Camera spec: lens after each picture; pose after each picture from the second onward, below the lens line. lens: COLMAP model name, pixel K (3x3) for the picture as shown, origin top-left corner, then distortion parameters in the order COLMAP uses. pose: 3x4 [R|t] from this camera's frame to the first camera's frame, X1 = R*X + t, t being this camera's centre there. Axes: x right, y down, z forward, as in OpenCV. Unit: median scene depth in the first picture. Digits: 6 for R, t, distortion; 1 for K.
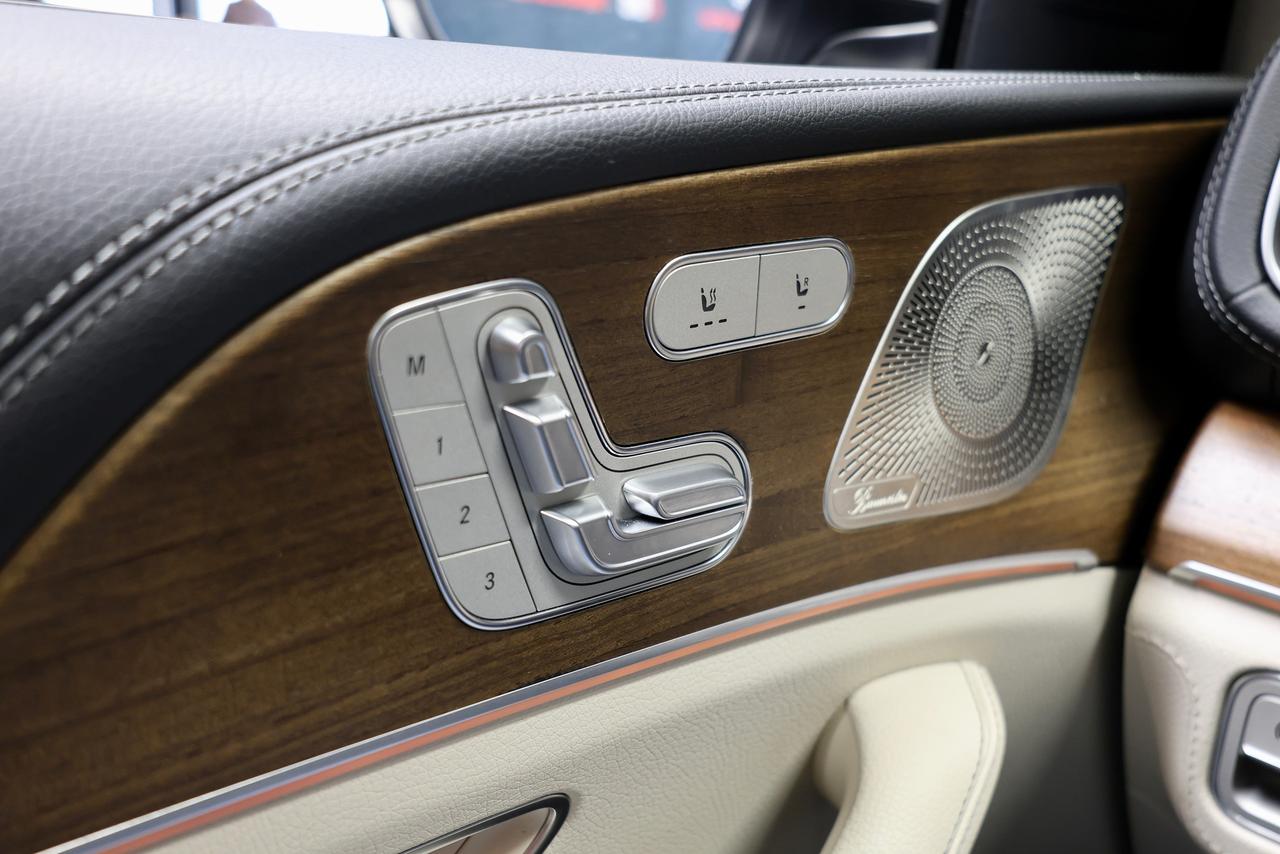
lens RADIAL K [[1282.2, 0, 640.0], [0, 1282.2, 427.0], [0, 0, 1]] dist [0.090273, 0.009049]
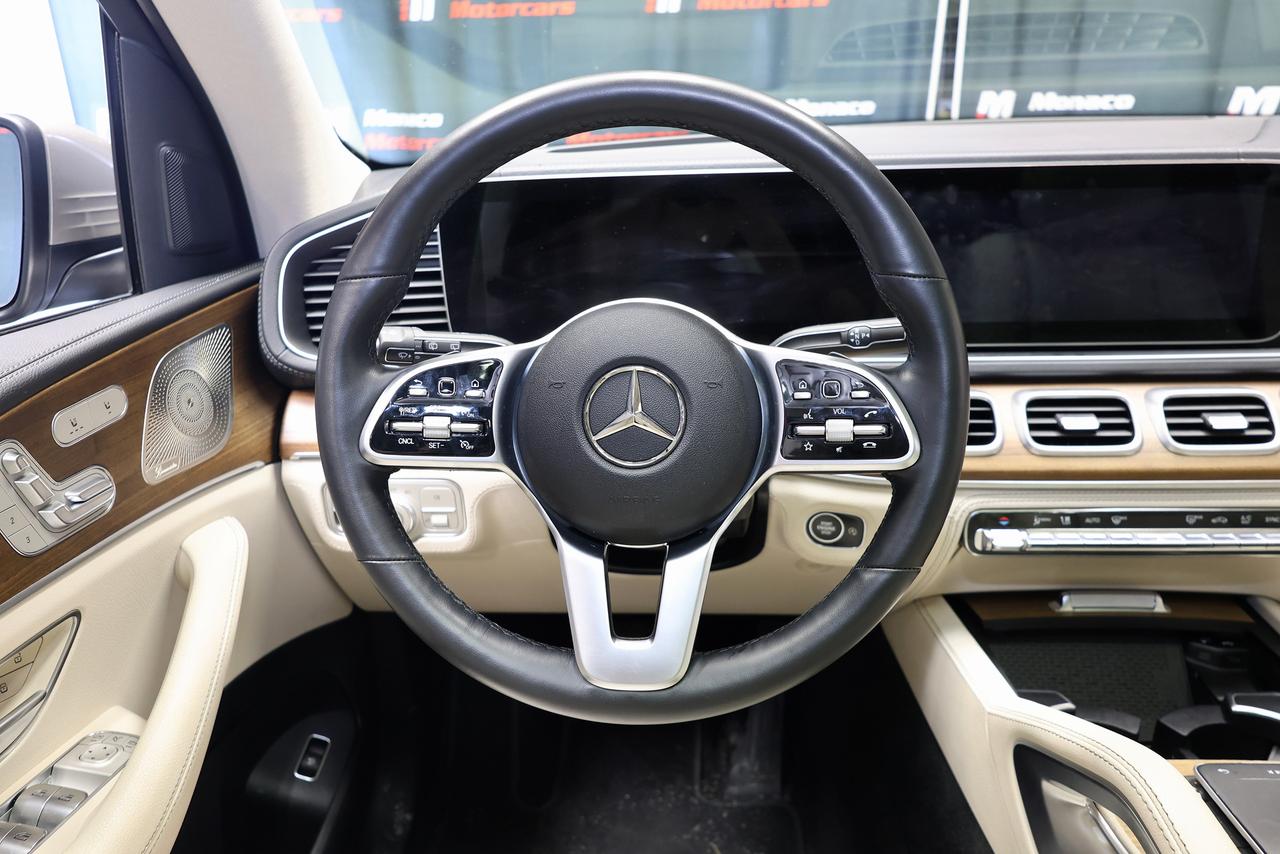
lens RADIAL K [[866.8, 0, 640.0], [0, 866.8, 427.0], [0, 0, 1]] dist [0.002961, -0.002340]
pose [[0.741565, -0.300594, 0.599770, -0.129304], [0.261160, 0.952829, 0.154639, -0.044868], [-0.617961, 0.041961, 0.785088, -0.959486]]
